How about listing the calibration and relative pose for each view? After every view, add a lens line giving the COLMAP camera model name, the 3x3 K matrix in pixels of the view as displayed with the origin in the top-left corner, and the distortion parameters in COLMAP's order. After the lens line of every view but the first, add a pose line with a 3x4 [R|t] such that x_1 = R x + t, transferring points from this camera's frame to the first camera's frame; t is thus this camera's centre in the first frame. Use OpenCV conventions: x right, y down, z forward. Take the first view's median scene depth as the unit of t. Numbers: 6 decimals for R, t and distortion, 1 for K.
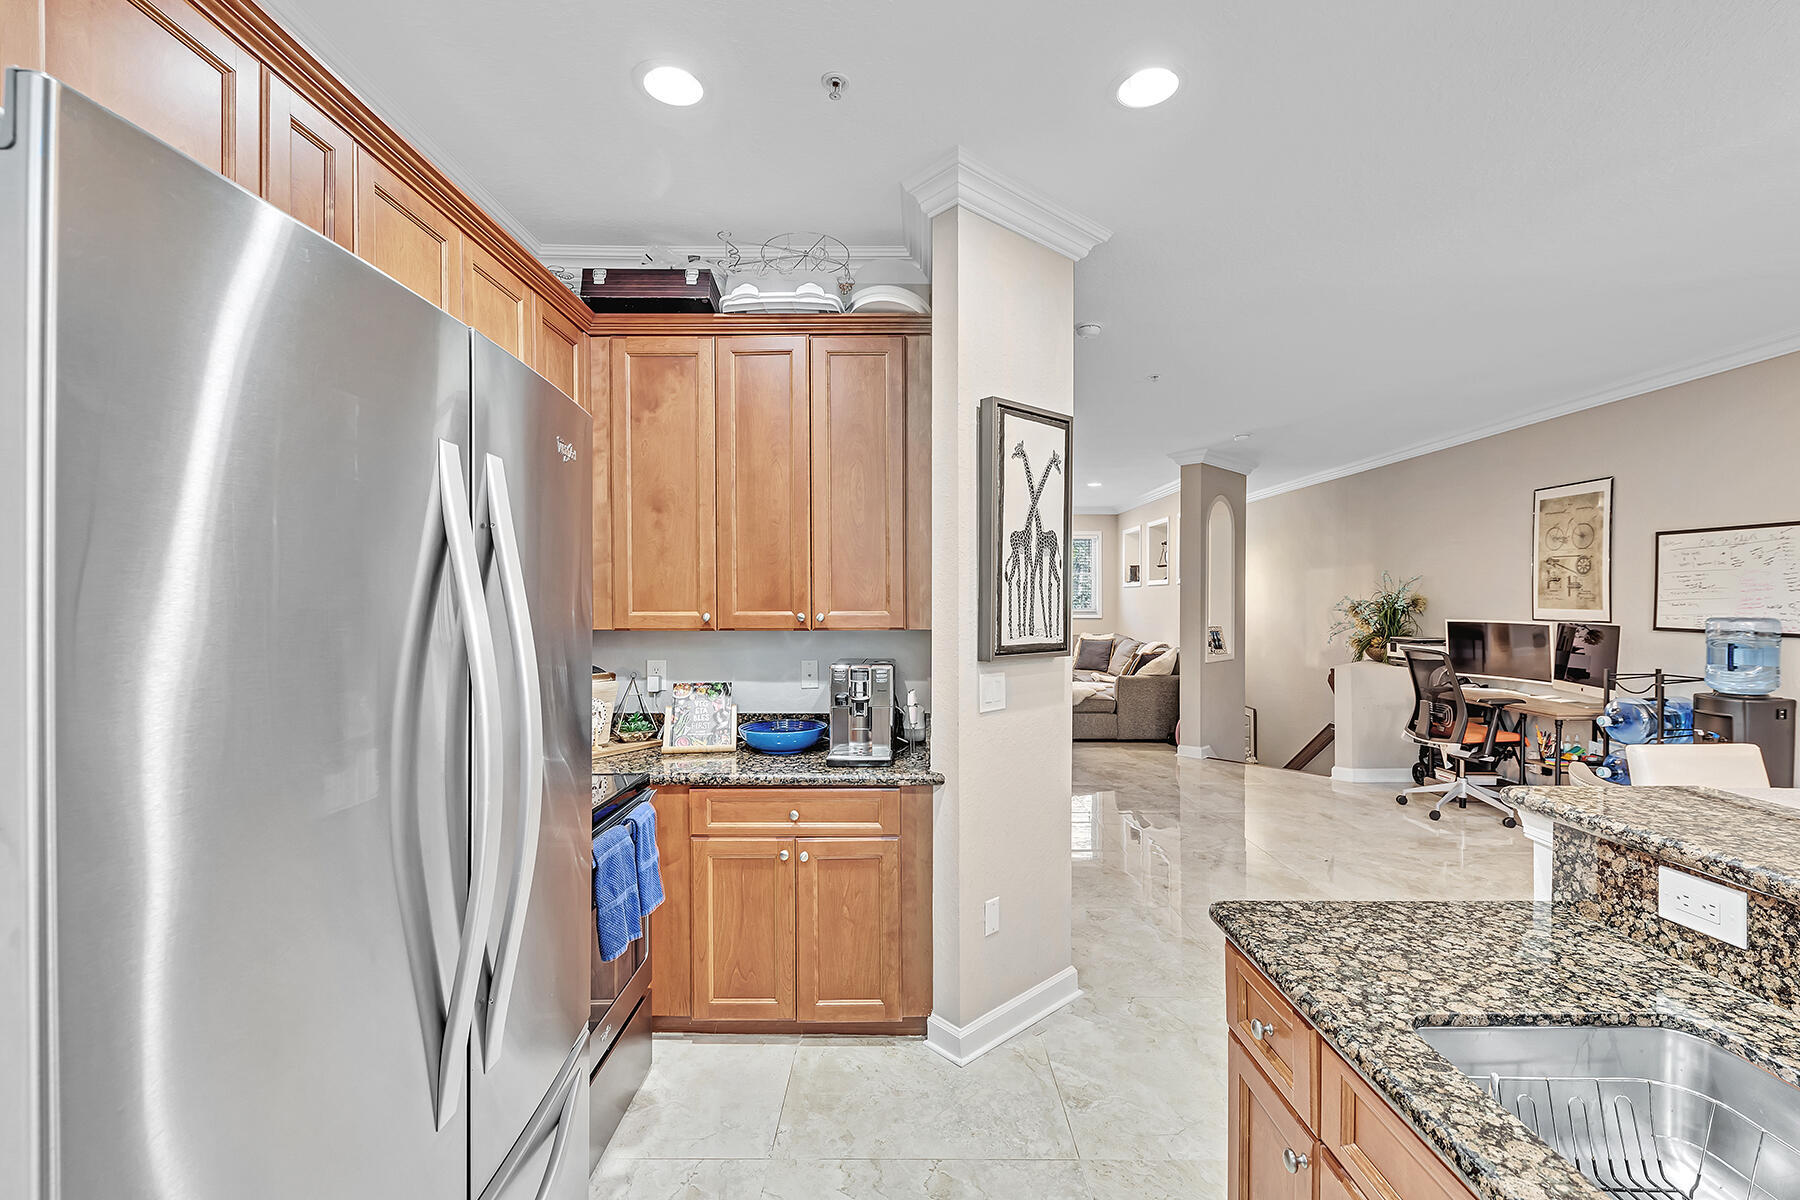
lens RADIAL K [[770.2, 0, 900.6], [0, 770.2, 609.7], [0, 0, 1]] dist [0.015292, -0.009028]
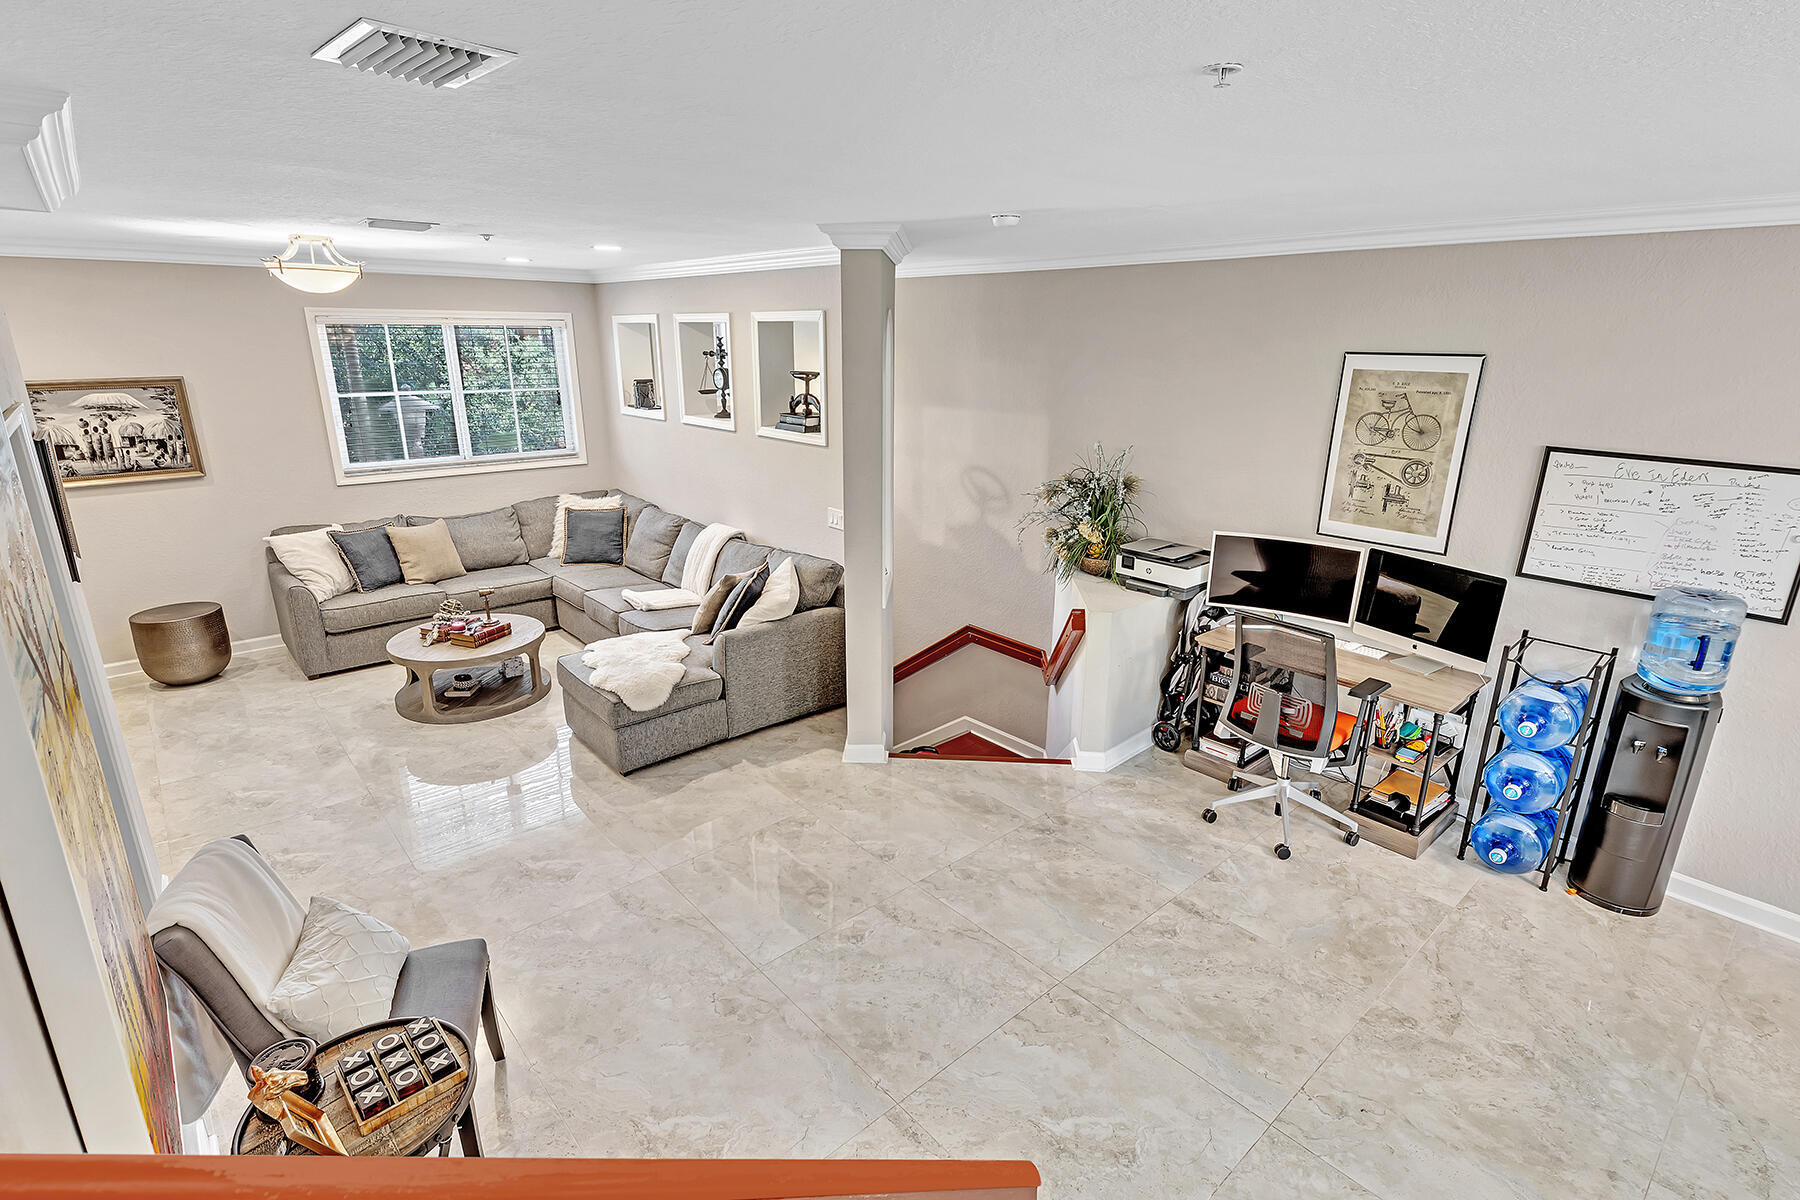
lens RADIAL K [[869.2, 0, 900.1], [0, 869.2, 601.2], [0, 0, 1]] dist [0.009895, -0.000874]
pose [[0.747137, -0.189962, 0.636946, -0.041950], [0.001782, 0.958858, 0.283879, -0.258943], [-0.664667, -0.210962, 0.716737, 1.041895]]
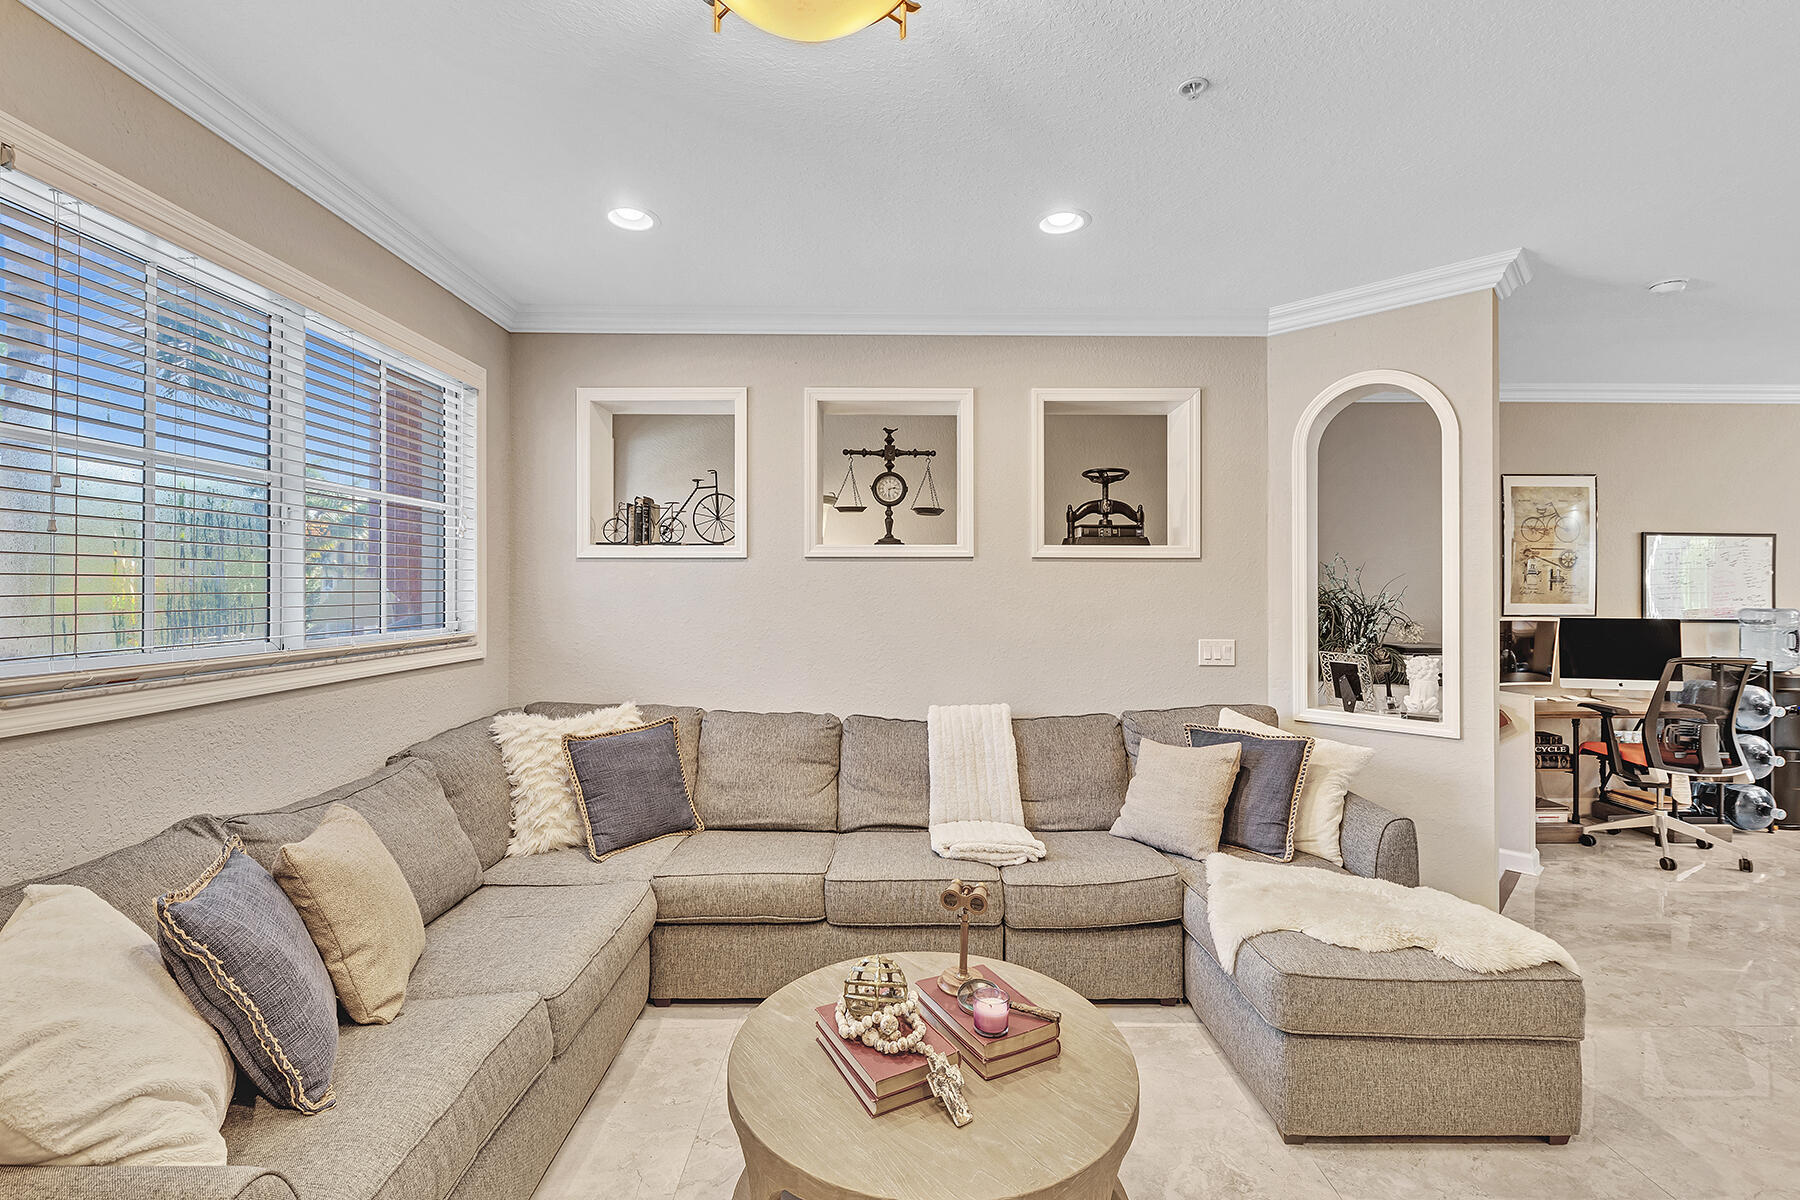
lens RADIAL K [[764.6, 0, 896.1], [0, 764.6, 586.2], [0, 0, 1]] dist [0.013486, -0.008671]
pose [[-0.007257, 0.004578, 0.999963, -0.134331], [0.013350, 0.999901, -0.004480, -0.043672], [-0.999885, 0.013317, -0.007317, 2.741583]]
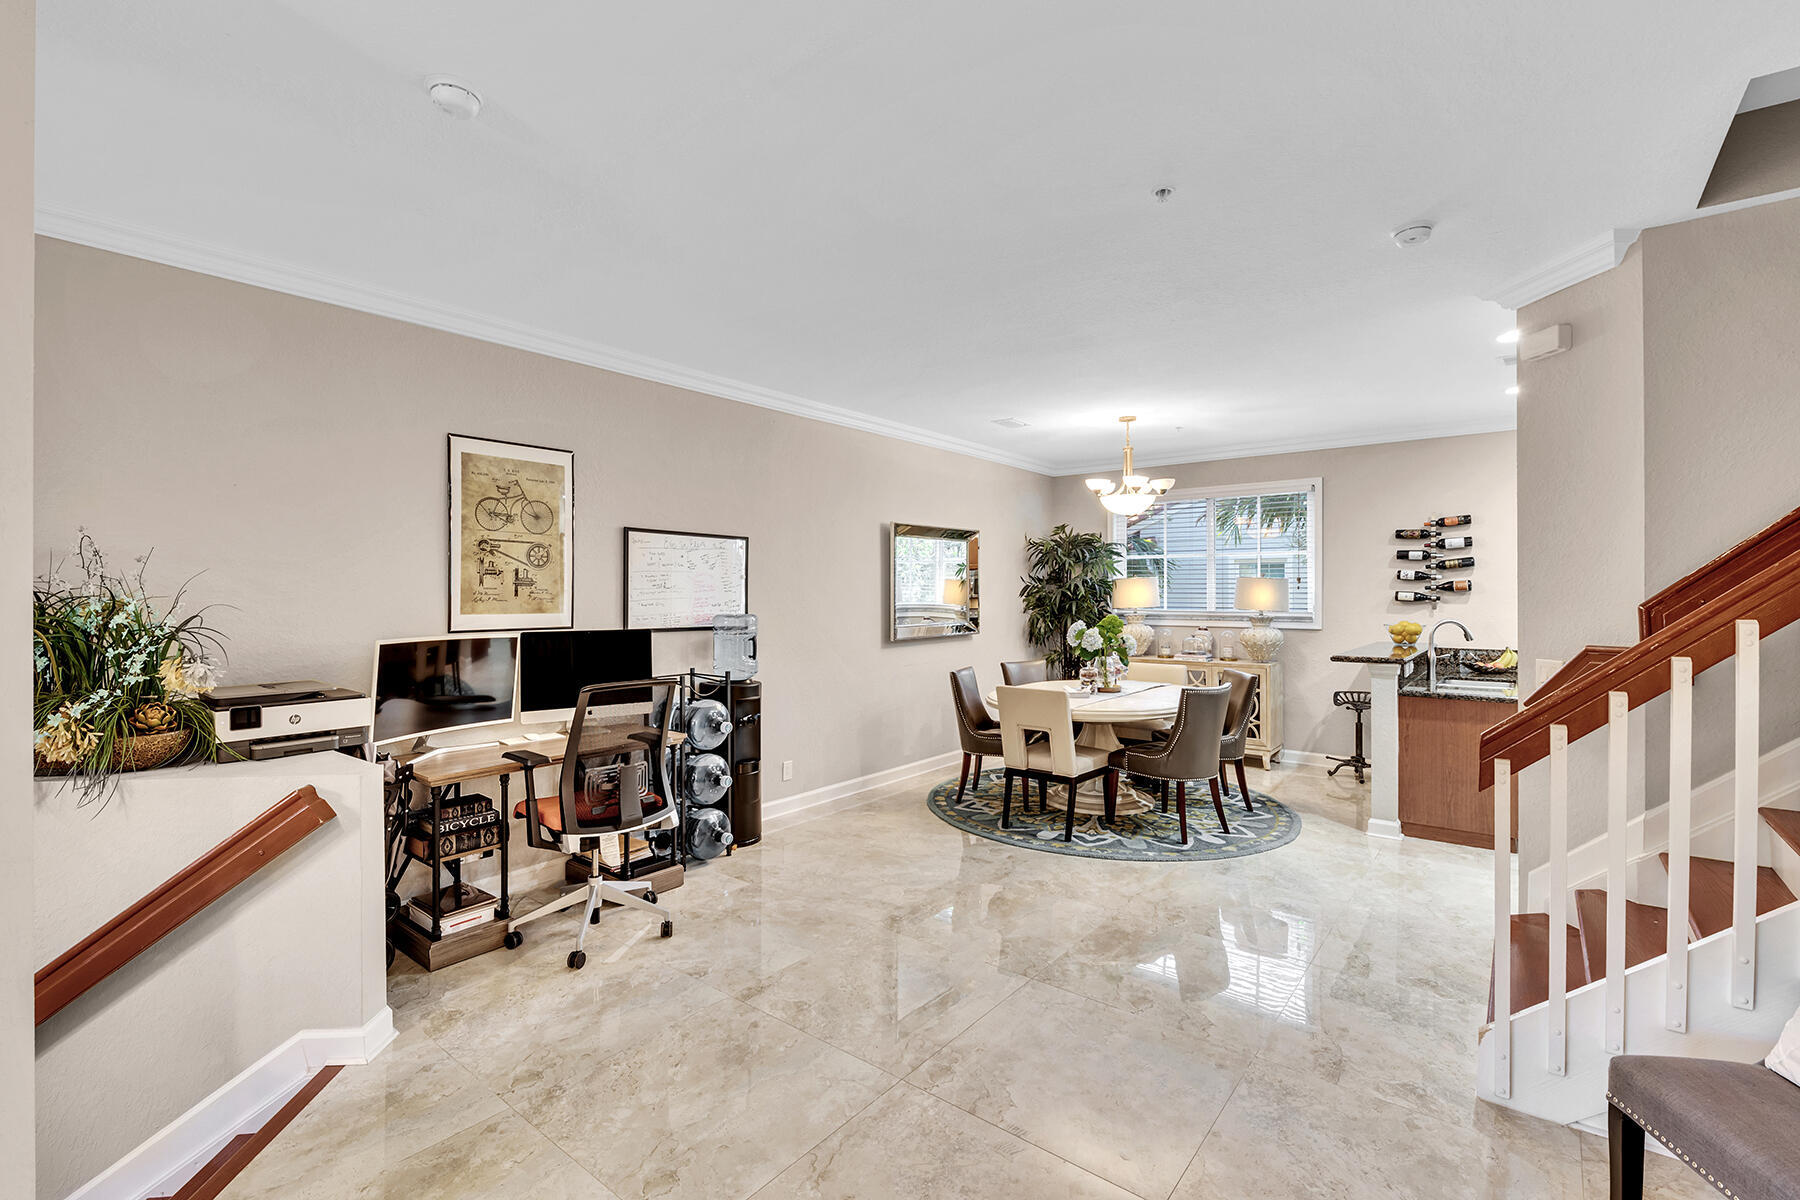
lens RADIAL K [[796.2, 0, 897.8], [0, 796.2, 589.9], [0, 0, 1]] dist [0.011591, -0.007901]
pose [[-0.783743, 0.003764, 0.621074, 0.168538], [0.010367, 0.999922, 0.007022, -0.037521], [-0.620998, 0.011942, -0.783721, 2.055428]]
